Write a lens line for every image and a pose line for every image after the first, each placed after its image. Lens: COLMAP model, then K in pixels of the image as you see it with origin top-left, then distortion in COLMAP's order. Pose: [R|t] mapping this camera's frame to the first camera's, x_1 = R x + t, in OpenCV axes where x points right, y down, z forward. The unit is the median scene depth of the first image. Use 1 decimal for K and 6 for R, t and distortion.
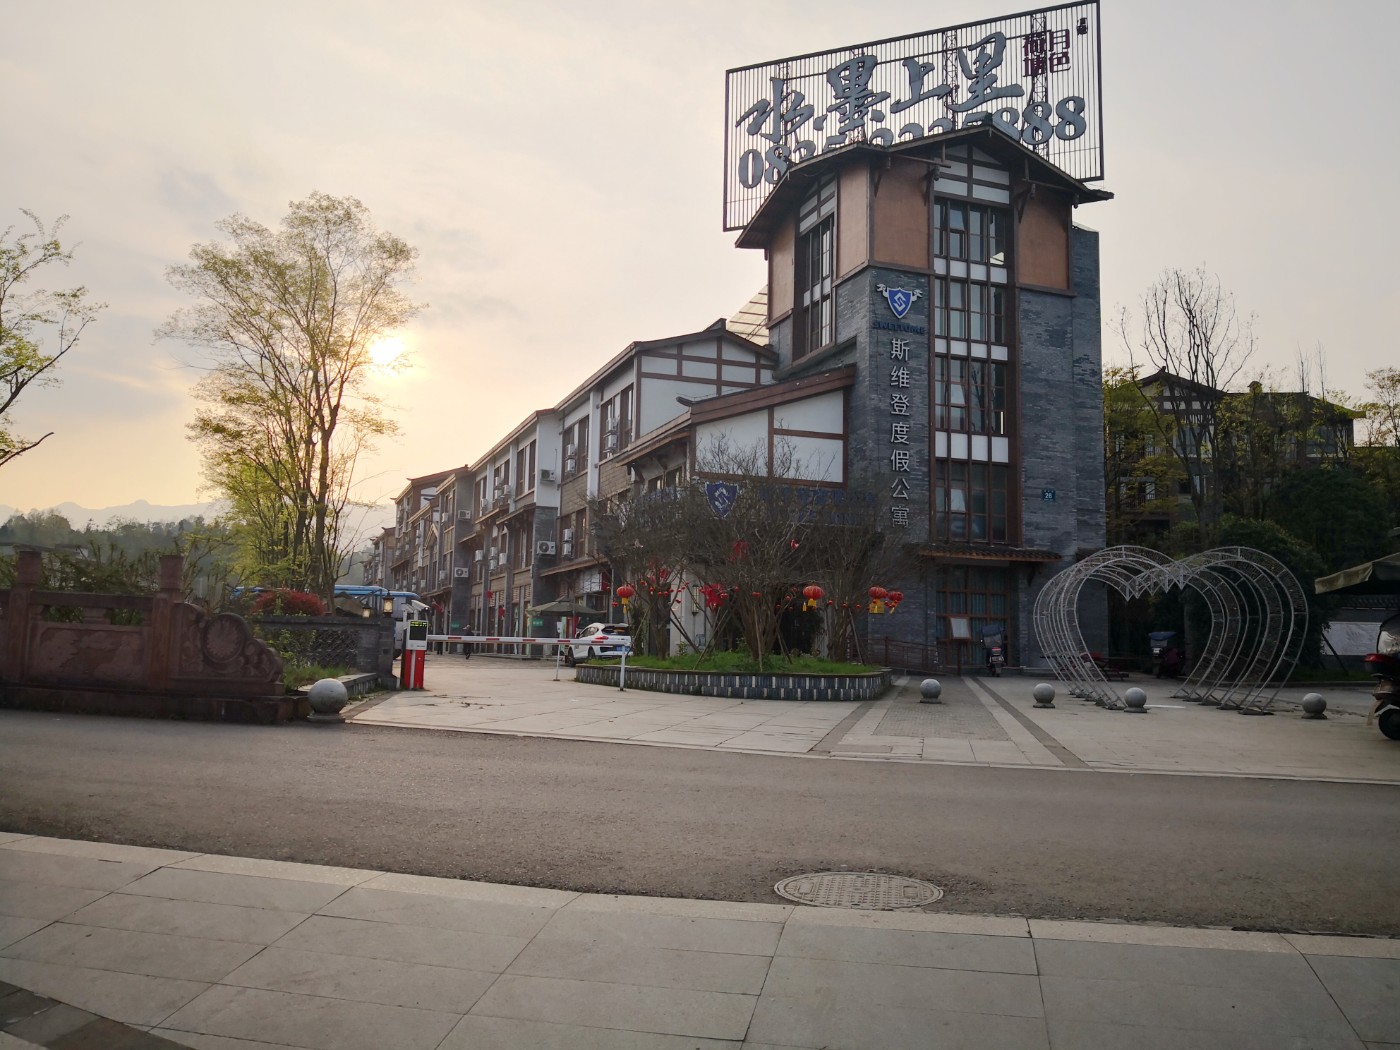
lens RADIAL K [[1123.7, 0, 699.2], [0, 1123.7, 496.8], [0, 0, 1]] dist [-0.001412, -0.002233]
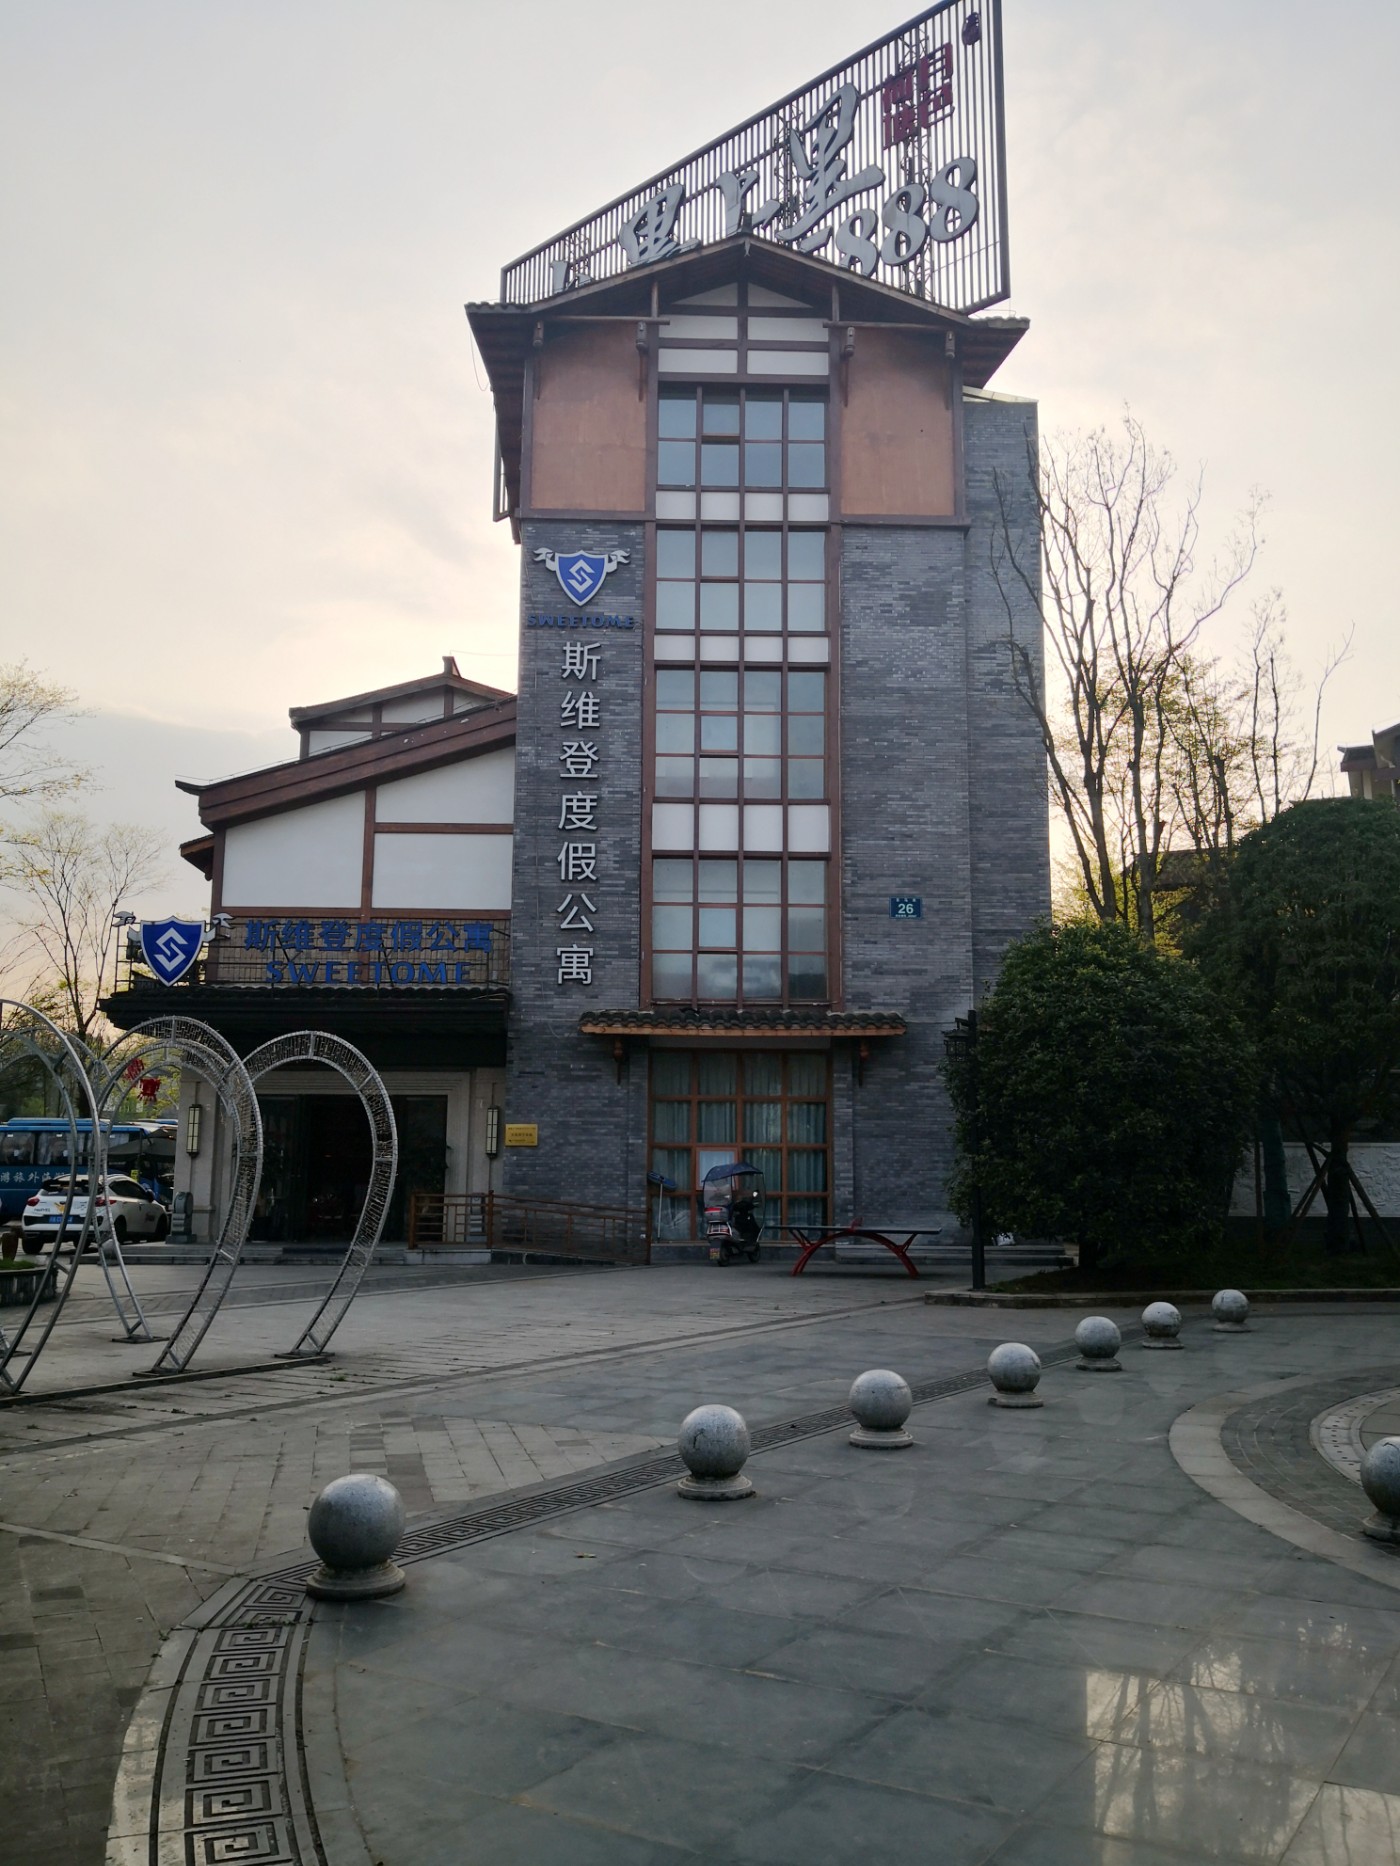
lens RADIAL K [[1475.6, 0, 688.9], [0, 1475.6, 901.8], [0, 0, 1]] dist [0.080159, -0.146388]
pose [[0.949168, -0.071673, -0.306502, 0.419542], [0.054617, 0.996462, -0.063879, 0.033689], [0.309996, 0.043892, 0.949724, 0.316572]]
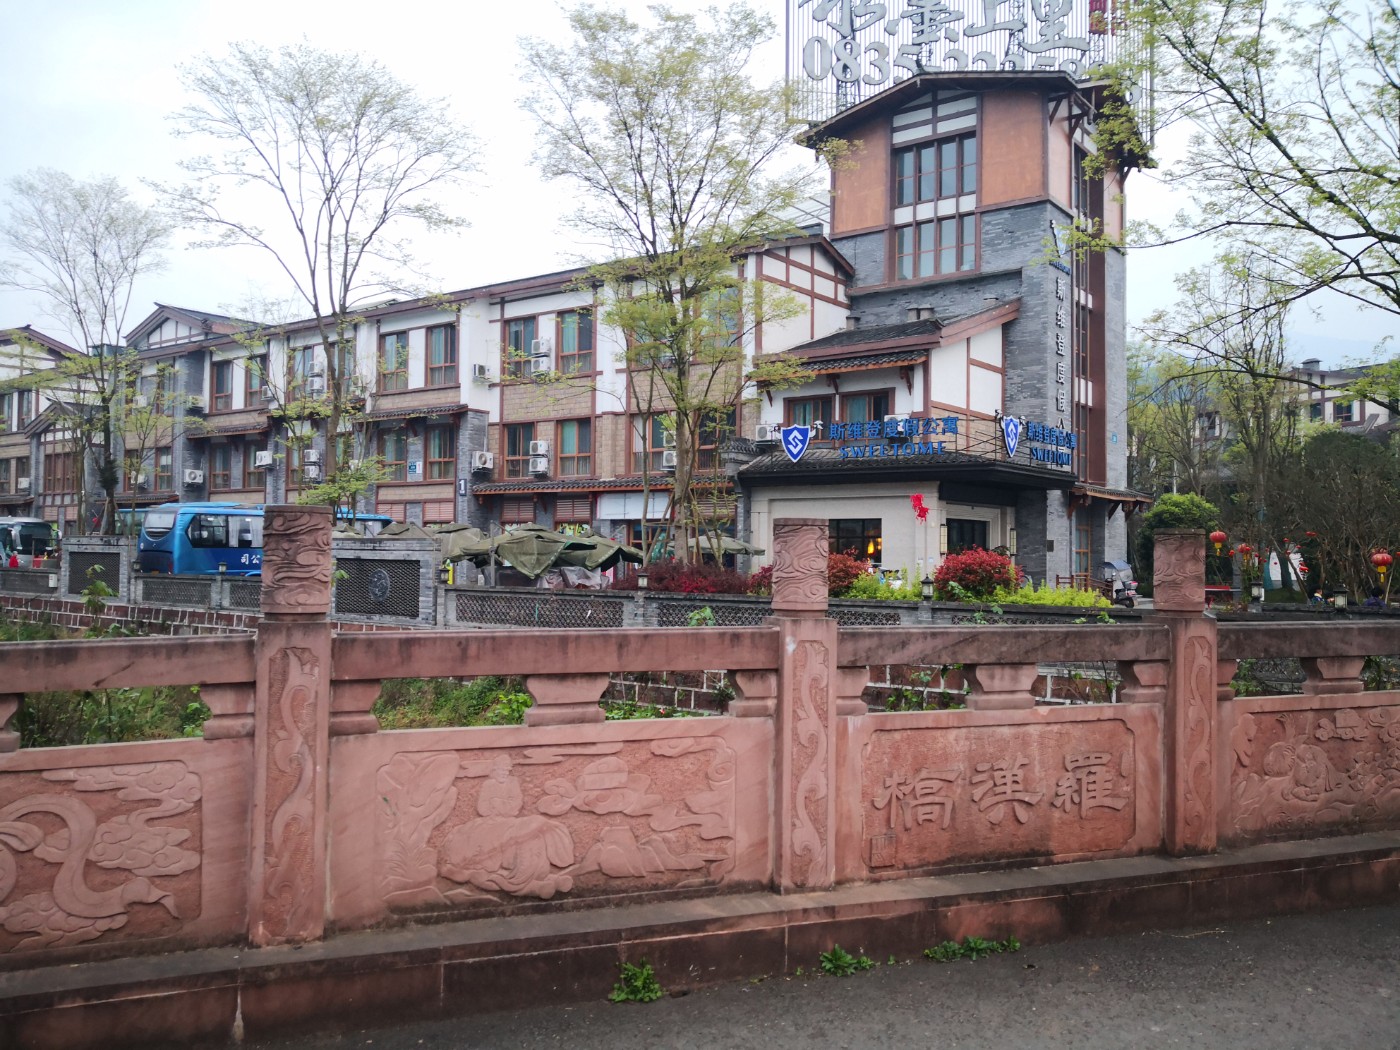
lens RADIAL K [[1108.7, 0, 699.5], [0, 1108.7, 471.7], [0, 0, 1]] dist [0.003811, 0.000427]
pose [[0.852136, 0.030345, 0.522439, -0.591809], [-0.067448, 0.996359, 0.052141, 0.001130], [-0.518955, -0.079668, 0.851081, 0.307373]]
